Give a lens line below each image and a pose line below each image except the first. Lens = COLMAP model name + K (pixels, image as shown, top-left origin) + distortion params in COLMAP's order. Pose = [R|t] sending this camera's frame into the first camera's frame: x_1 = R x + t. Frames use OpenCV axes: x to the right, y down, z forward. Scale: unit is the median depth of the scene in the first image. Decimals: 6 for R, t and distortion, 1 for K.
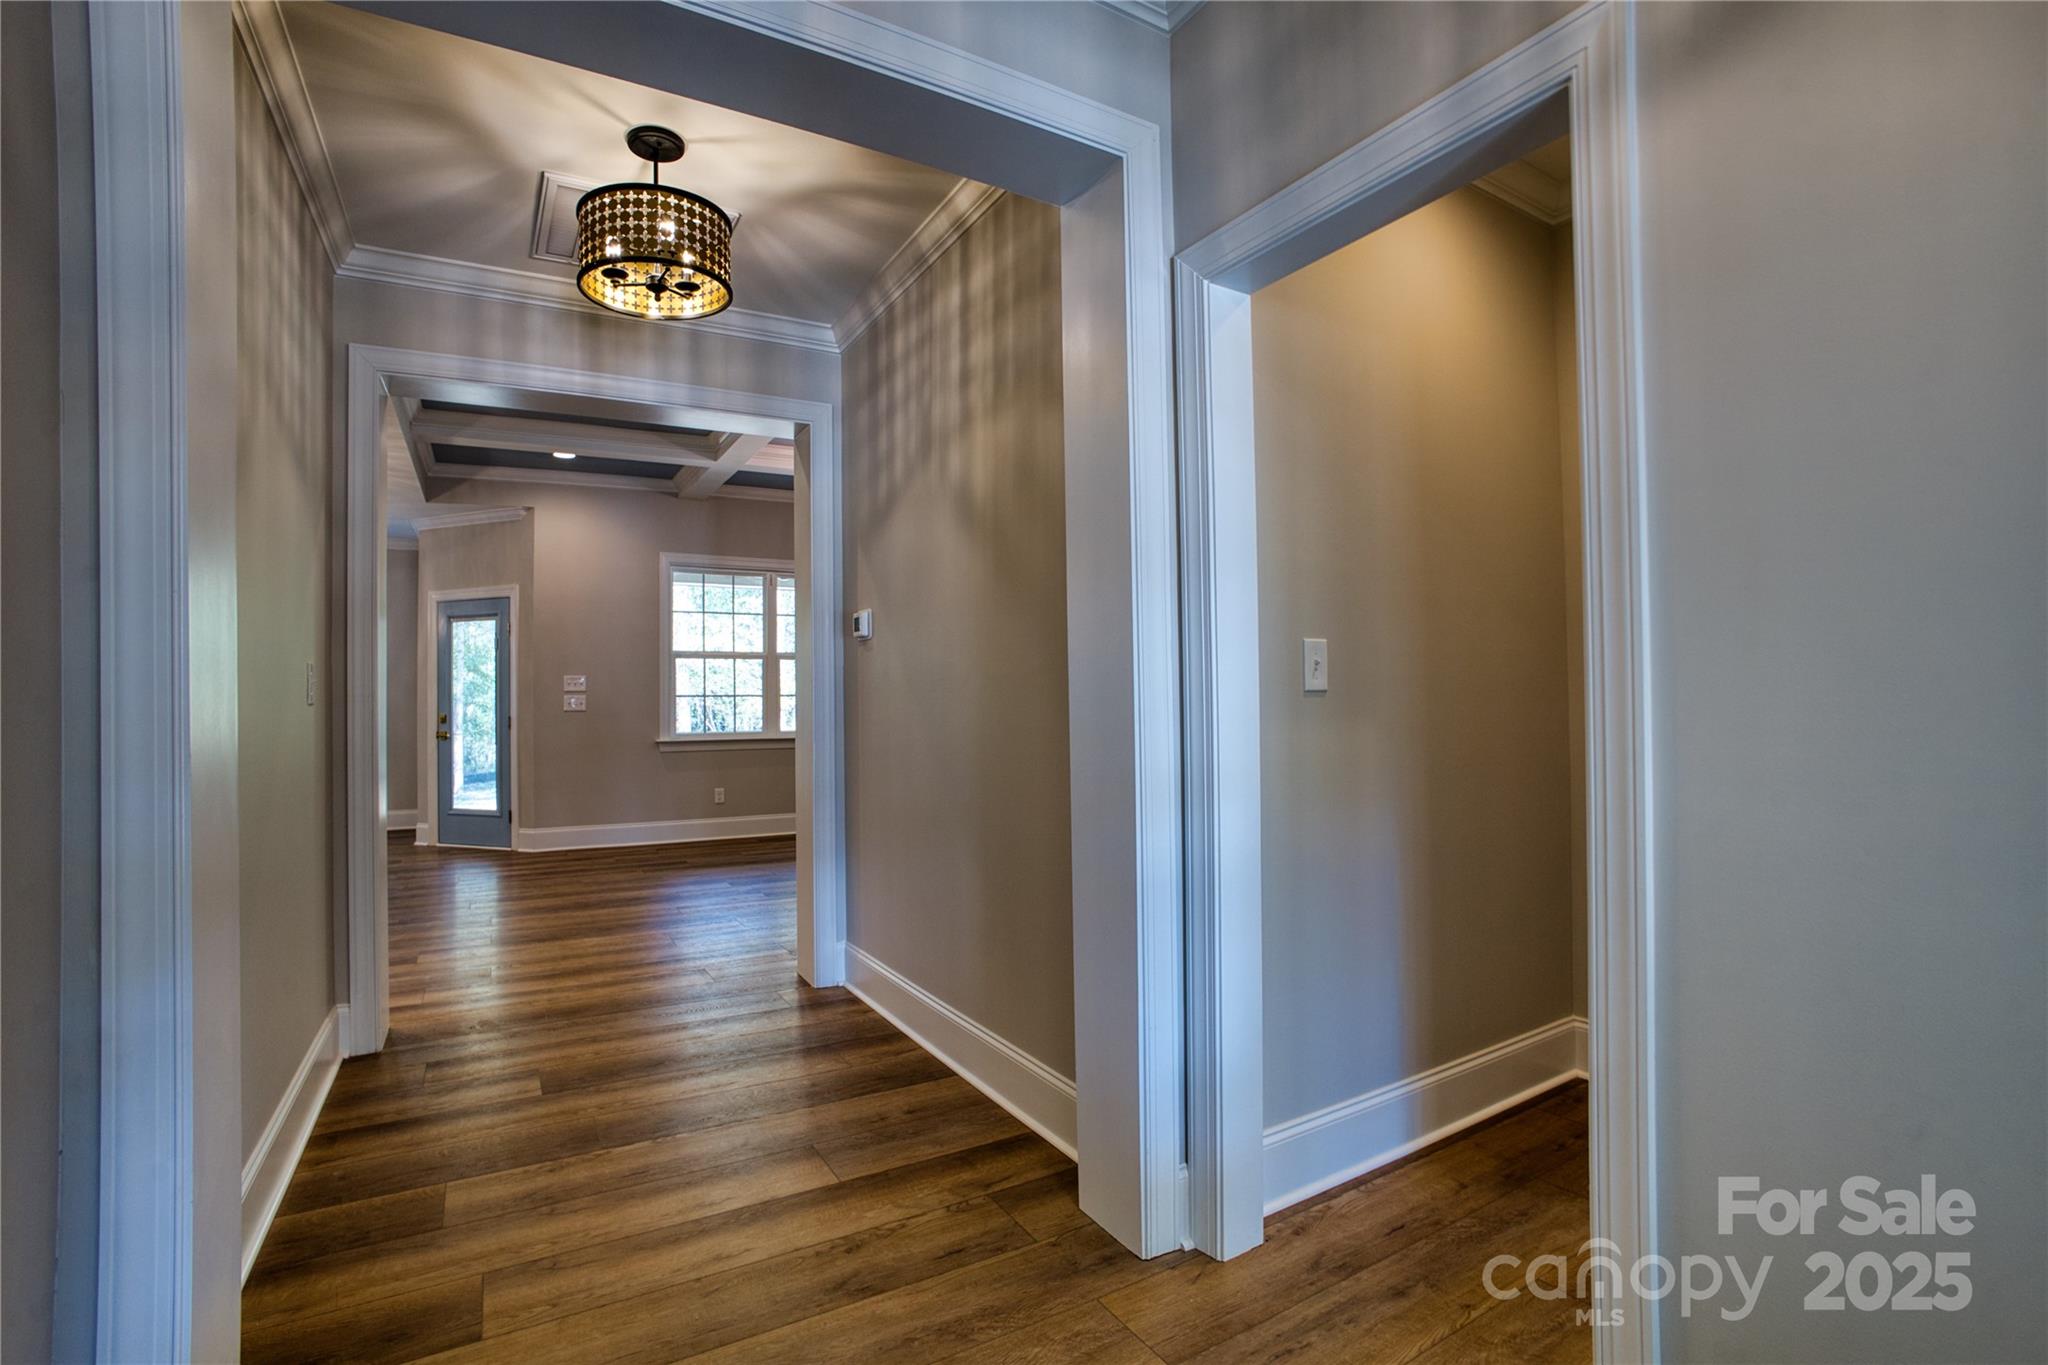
lens RADIAL K [[926.0, 0, 1026.5], [0, 926.0, 690.1], [0, 0, 1]] dist [-0.103890, 0.030653]
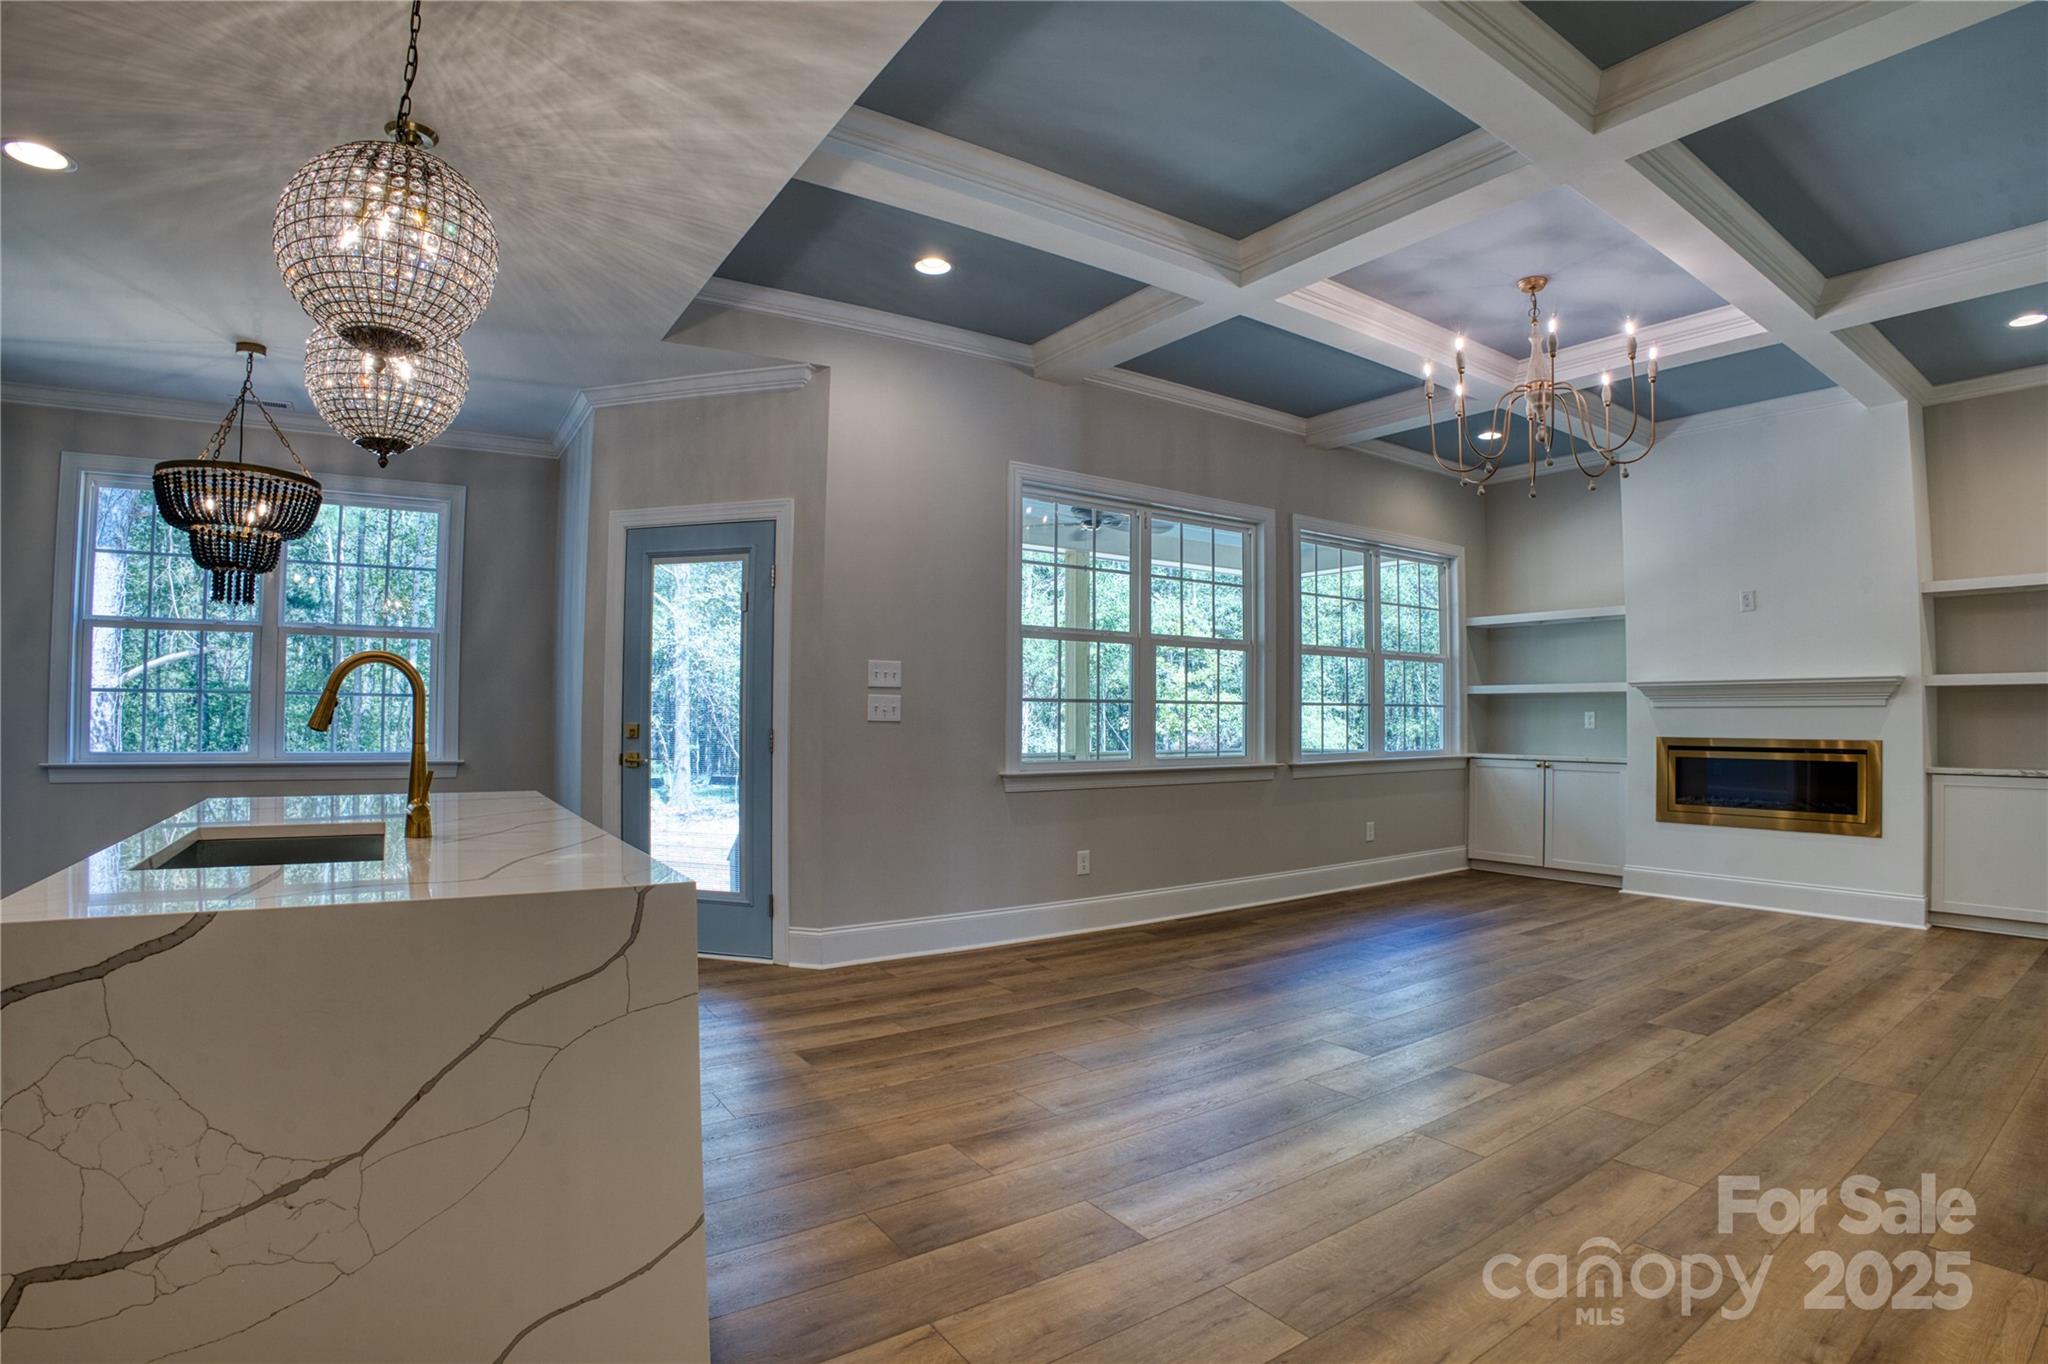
lens RADIAL K [[989.5, 0, 1024.0], [0, 989.5, 682.0], [0, 0, 1]] dist [-0.148999, 0.036109]
pose [[0.998213, 0.018054, 0.056970, -0.946557], [-0.016809, 0.999611, -0.022257, 0.021998], [-0.057350, 0.021259, 0.998128, 0.777810]]
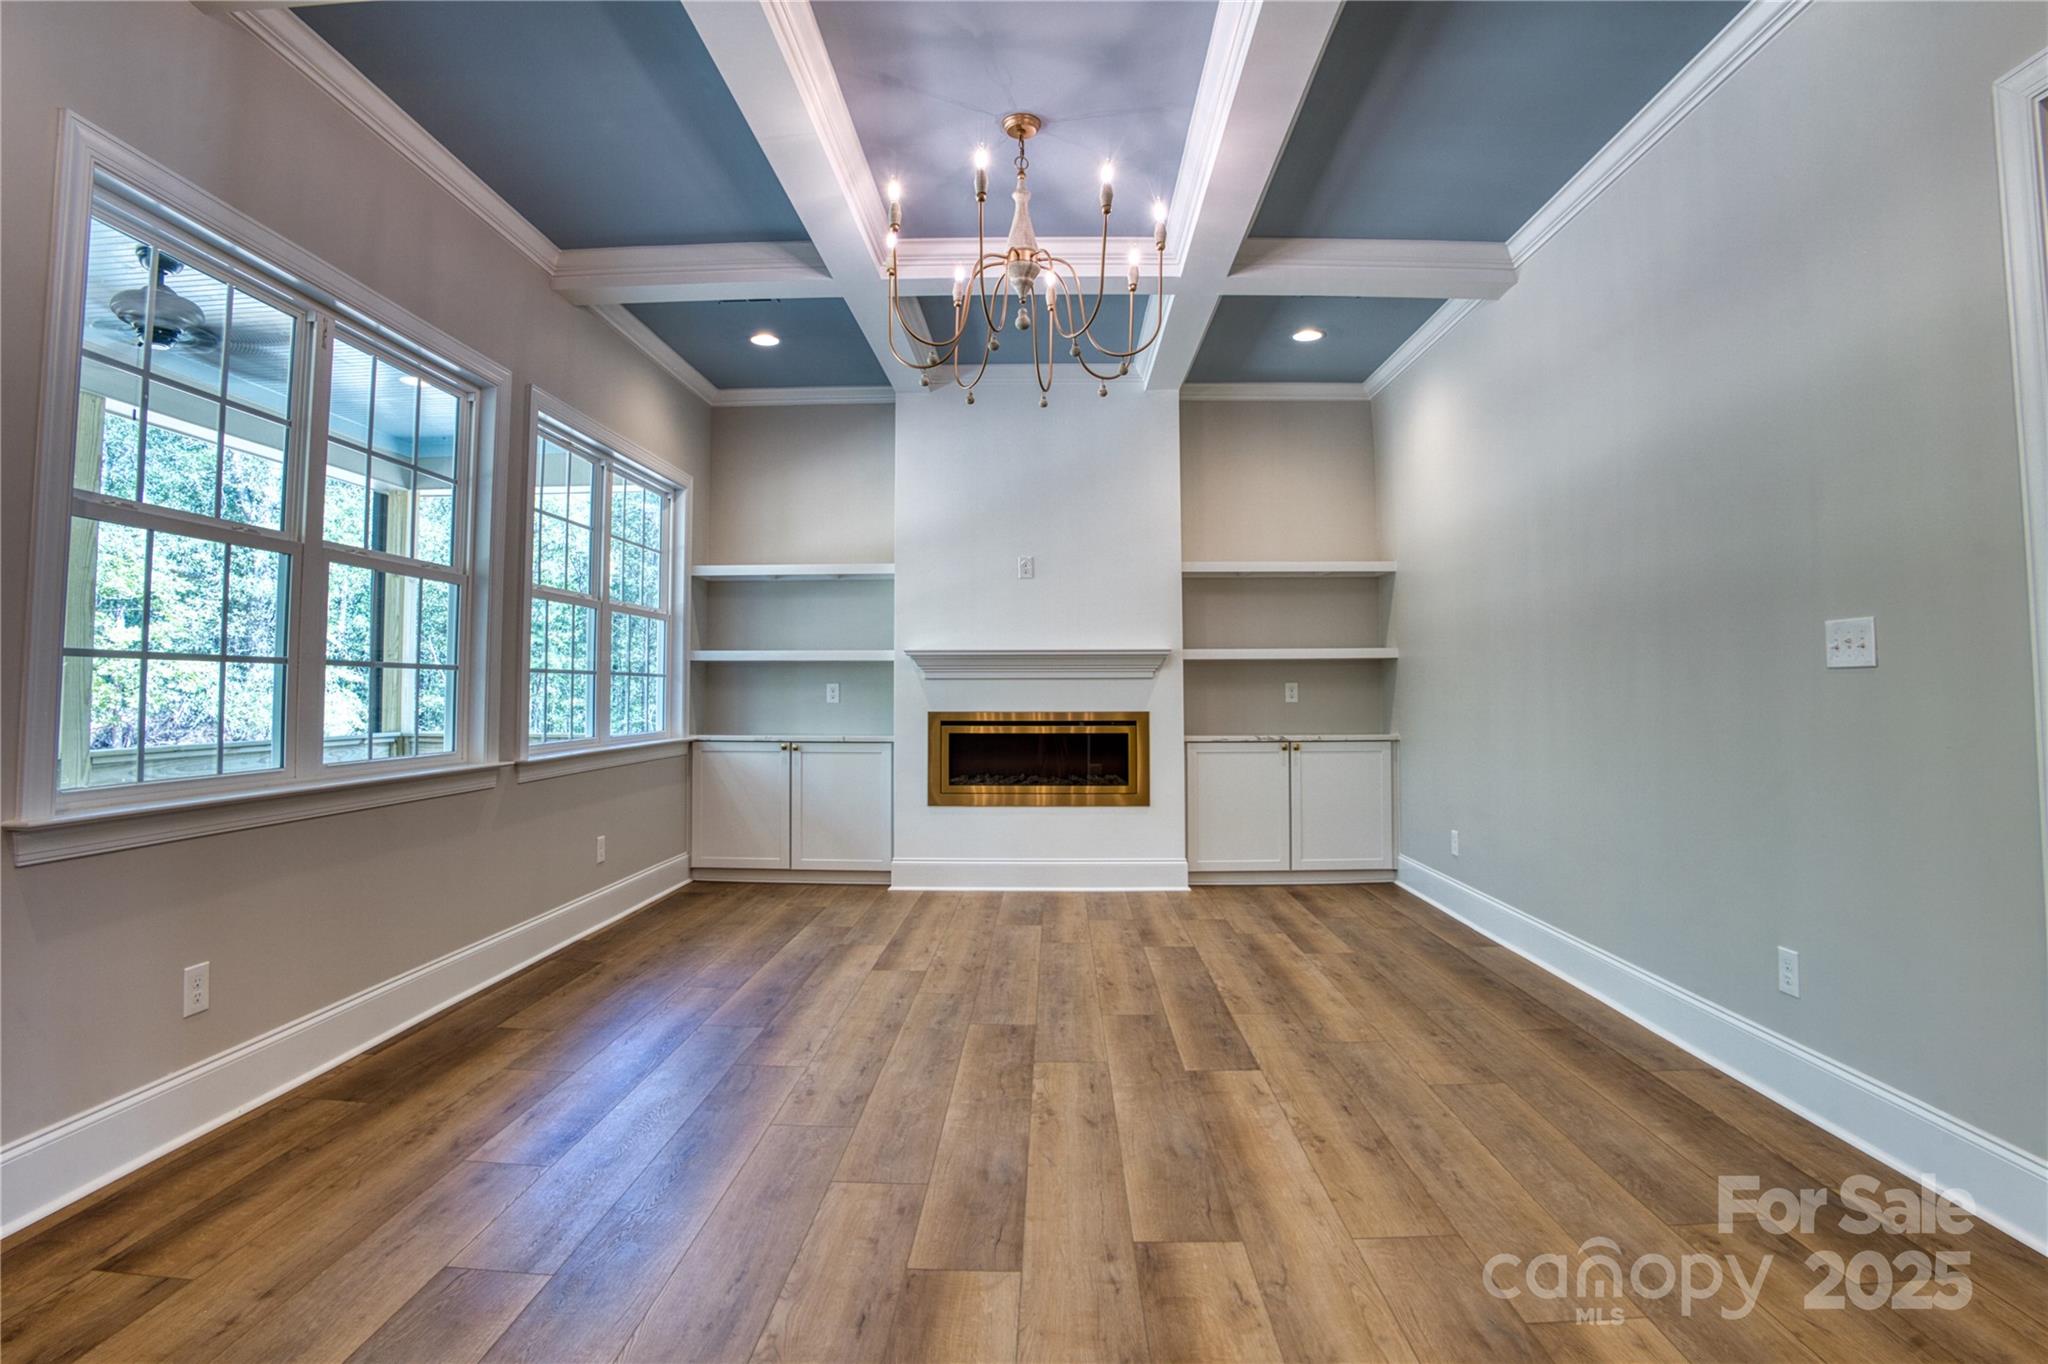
lens RADIAL K [[1021.0, 0, 1024.4], [0, 1021.0, 631.2], [0, 0, 1]] dist [-0.119384, 0.027290]
pose [[0.531647, 0.057362, 0.845021, -1.033310], [-0.012521, 0.998127, -0.059877, 0.031348], [-0.846874, 0.021253, 0.531369, 1.388488]]
